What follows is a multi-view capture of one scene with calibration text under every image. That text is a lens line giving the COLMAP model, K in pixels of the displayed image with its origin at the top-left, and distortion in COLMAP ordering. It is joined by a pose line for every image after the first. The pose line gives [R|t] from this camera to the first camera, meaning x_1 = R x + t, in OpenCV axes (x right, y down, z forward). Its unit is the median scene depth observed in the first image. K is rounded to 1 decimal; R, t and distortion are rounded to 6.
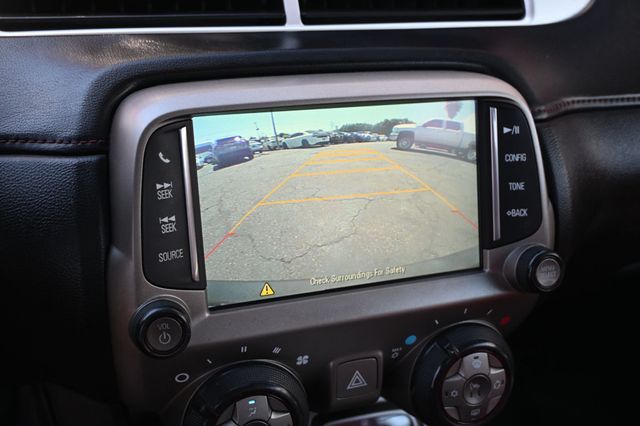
lens RADIAL K [[706.8, 0, 321.3], [0, 706.8, 208.0], [0, 0, 1]] dist [-0.019631, 0.000000]
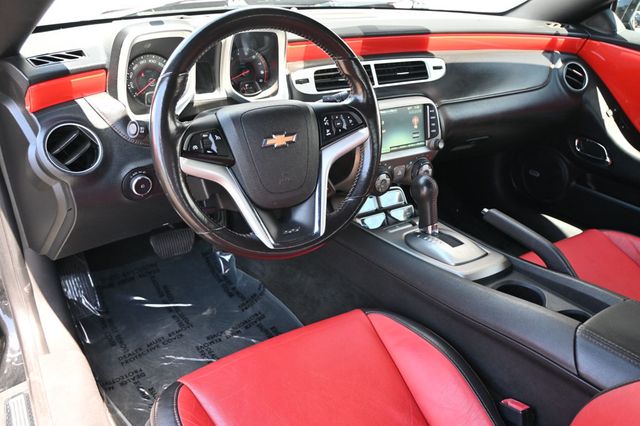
lens RADIAL K [[531.4, 0, 321.9], [0, 531.4, 210.0], [0, 0, 1]] dist [-0.005653, -0.001225]
pose [[0.974525, -0.078194, 0.210206, -1.075003], [0.055505, 0.992185, 0.111754, 0.084399], [-0.217302, -0.097239, 0.971249, -1.976953]]
